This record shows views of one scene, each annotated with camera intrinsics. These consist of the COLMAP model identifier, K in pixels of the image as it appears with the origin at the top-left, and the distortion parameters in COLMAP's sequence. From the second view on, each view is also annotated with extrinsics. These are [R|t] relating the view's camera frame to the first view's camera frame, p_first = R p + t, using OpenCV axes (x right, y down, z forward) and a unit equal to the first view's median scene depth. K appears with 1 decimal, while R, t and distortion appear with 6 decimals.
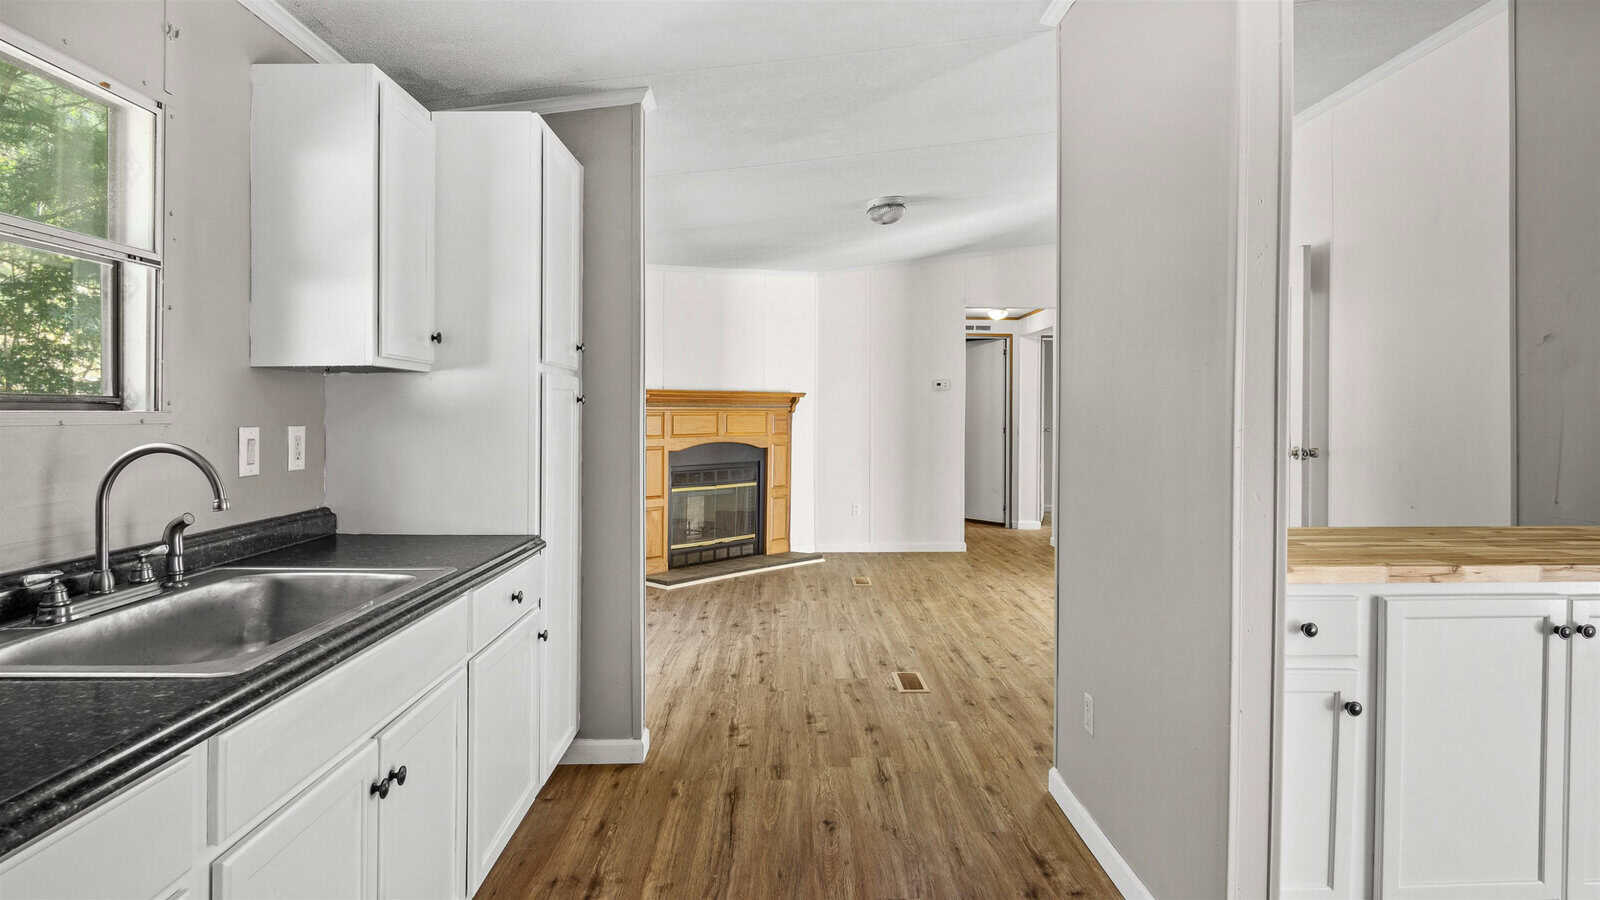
lens RADIAL K [[891.1, 0, 800.0], [0, 891.1, 450.0], [0, 0, 1]] dist [-0.003155, 0.000025]
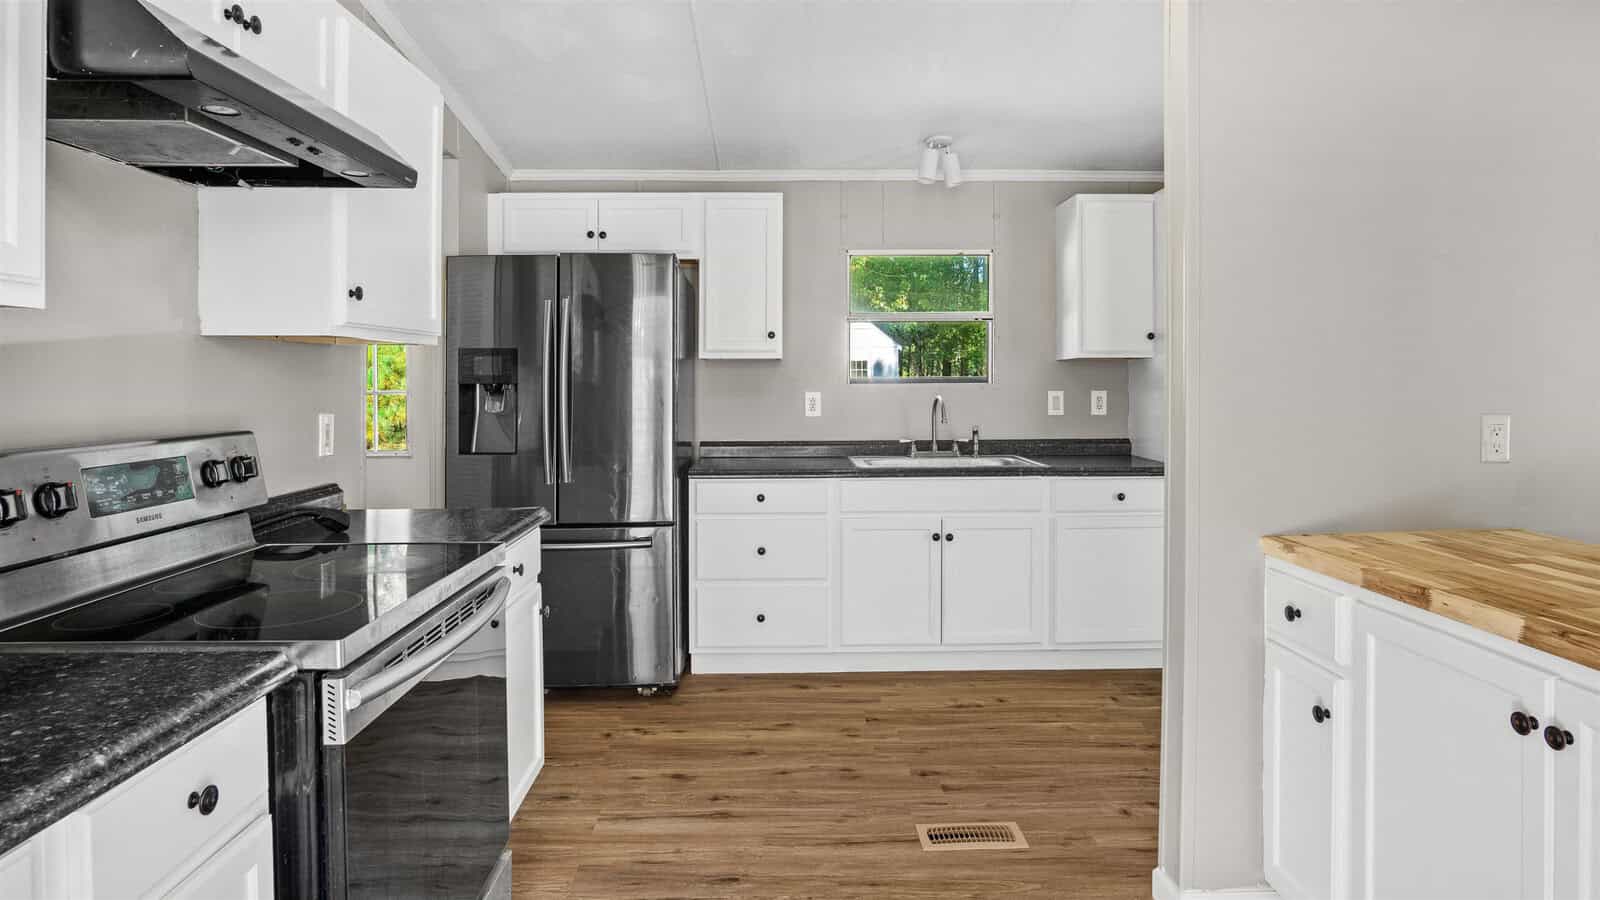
lens RADIAL K [[894.9, 0, 814.7], [0, 894.9, 472.3], [0, 0, 1]] dist [-0.001329, 0.001191]
pose [[0.016525, 0.105039, -0.994331, 0.417690], [-0.038202, 0.993807, 0.104349, -0.009602], [0.999133, 0.036261, 0.020435, 0.130512]]
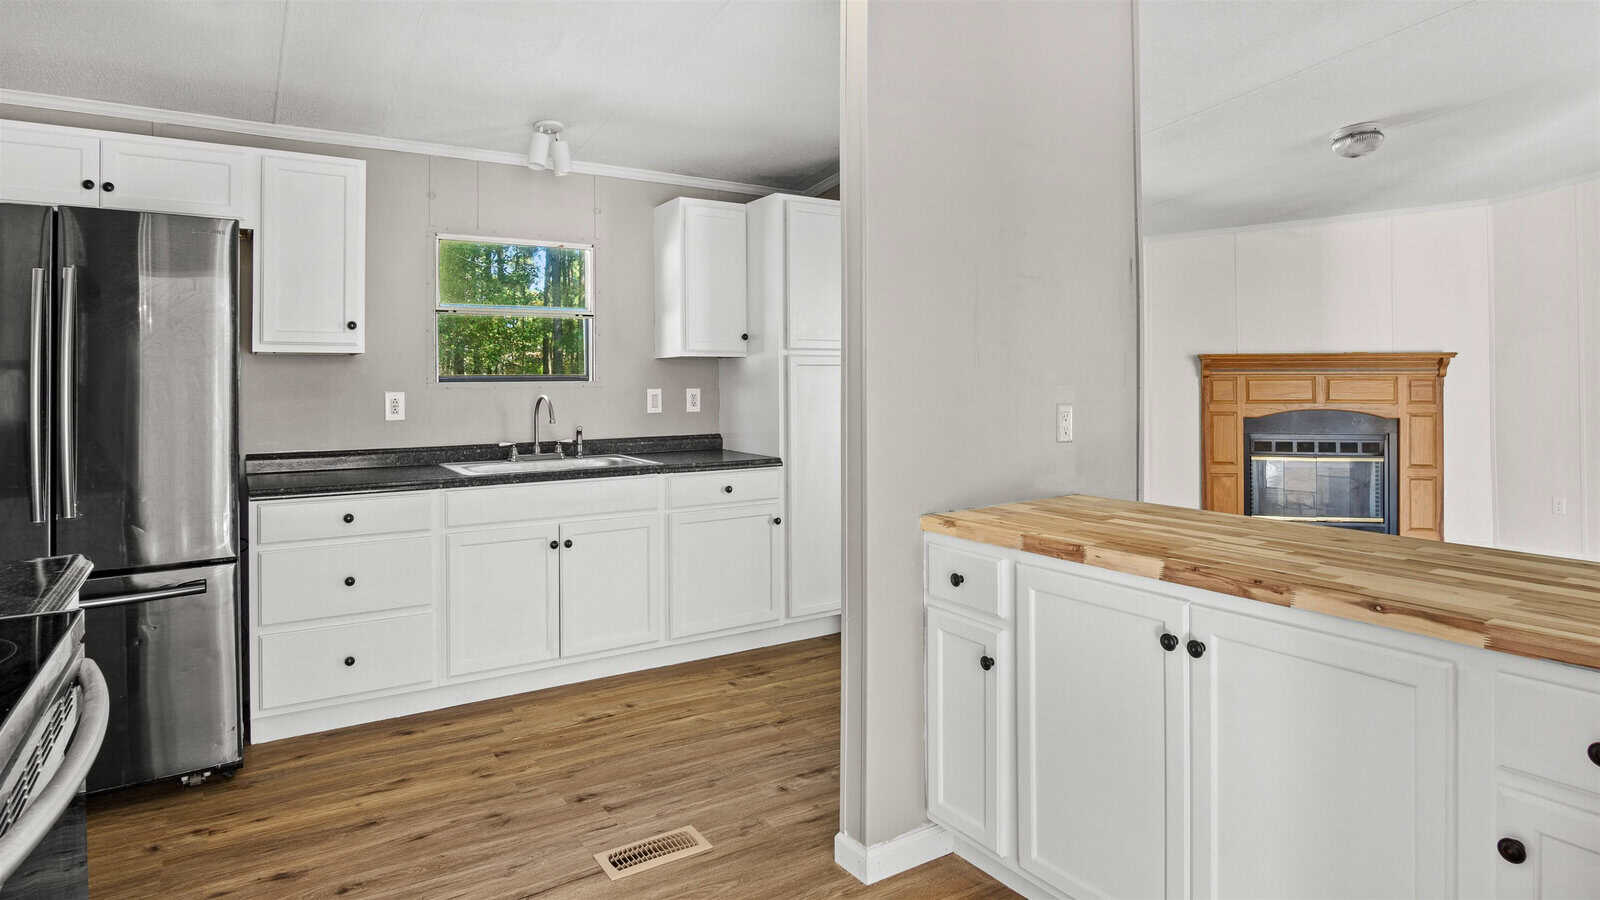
lens RADIAL K [[891.1, 0, 800.0], [0, 891.1, 450.0], [0, 0, 1]] dist [-0.003155, 0.000025]
pose [[0.524972, 0.069283, -0.848295, 0.384330], [-0.032300, 0.997585, 0.061487, -0.006449], [0.850506, -0.004879, 0.525942, 0.068759]]
